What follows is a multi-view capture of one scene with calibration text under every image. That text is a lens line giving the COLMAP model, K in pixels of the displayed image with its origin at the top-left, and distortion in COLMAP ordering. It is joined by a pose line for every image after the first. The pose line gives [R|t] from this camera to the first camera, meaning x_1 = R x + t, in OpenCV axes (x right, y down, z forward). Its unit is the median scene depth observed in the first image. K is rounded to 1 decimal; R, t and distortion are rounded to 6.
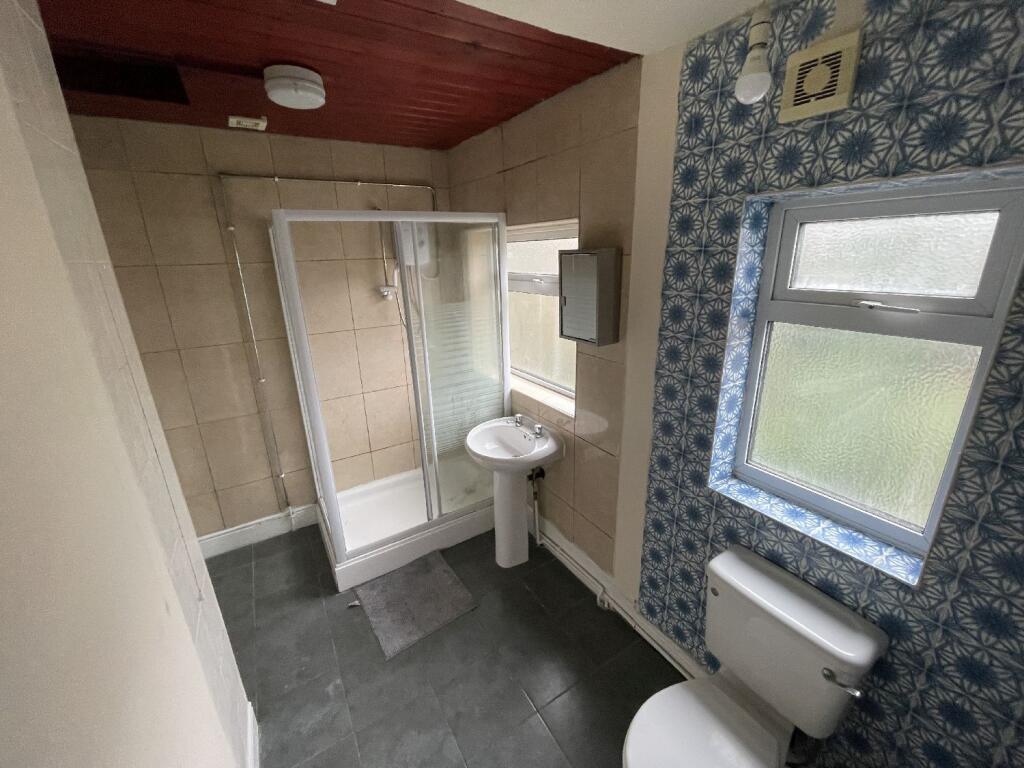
lens RADIAL K [[411.6, 0, 505.8], [0, 411.6, 375.7], [0, 0, 1]] dist [-0.004506, -0.001660]
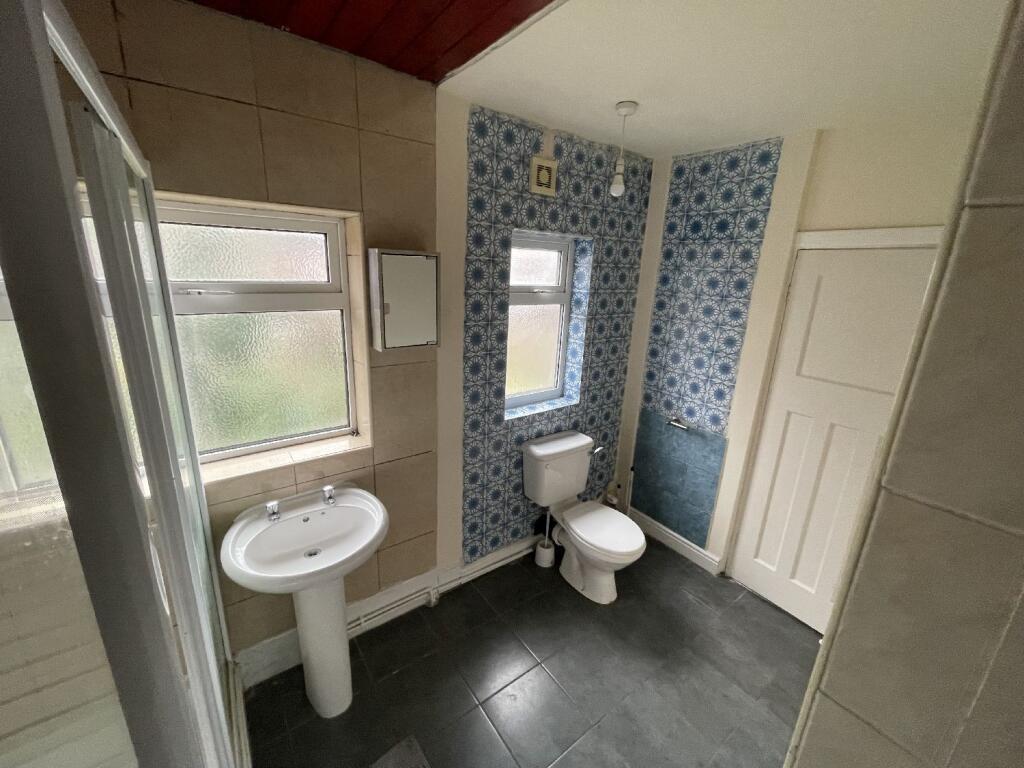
lens RADIAL K [[411.6, 0, 503.6], [0, 411.6, 380.7], [0, 0, 1]] dist [-0.004506, -0.001660]
pose [[-0.085468, -0.229748, 0.969490, -0.914805], [0.261531, 0.933757, 0.244336, -0.227568], [-0.961404, 0.274434, -0.019720, 0.999557]]
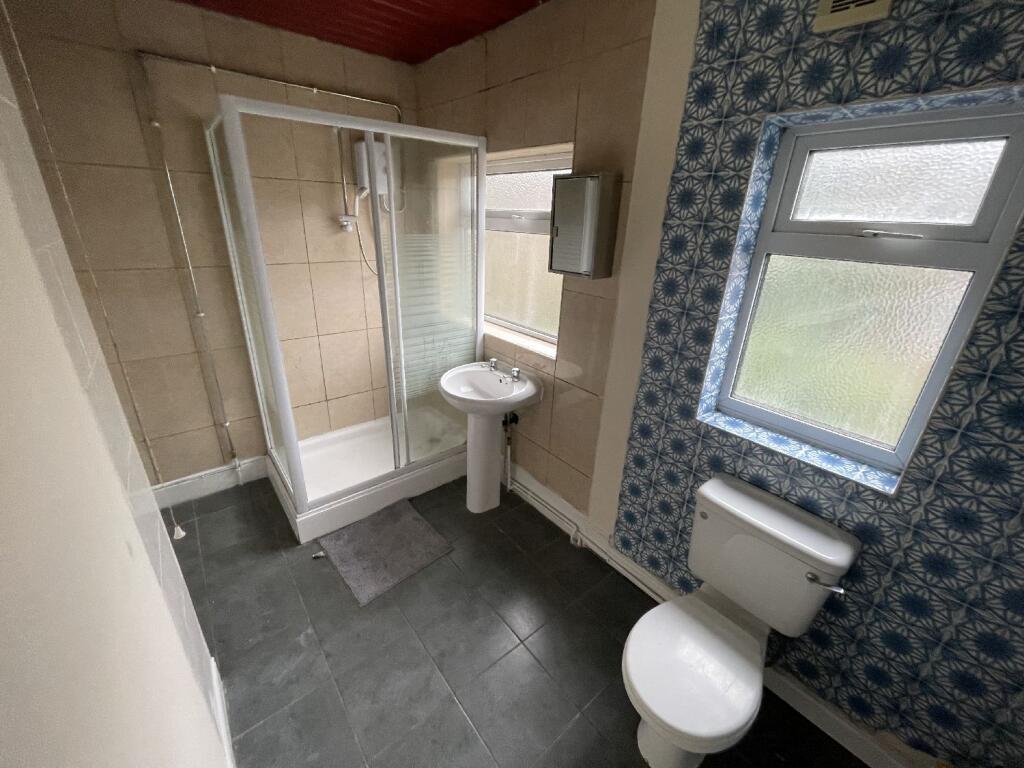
lens RADIAL K [[411.6, 0, 506.7], [0, 411.6, 376.7], [0, 0, 1]] dist [-0.004506, -0.001660]
pose [[0.989044, 0.011744, 0.147153, -0.127880], [-0.023629, 0.996572, 0.079284, 0.095291], [-0.145717, -0.081893, 0.985931, 0.066133]]
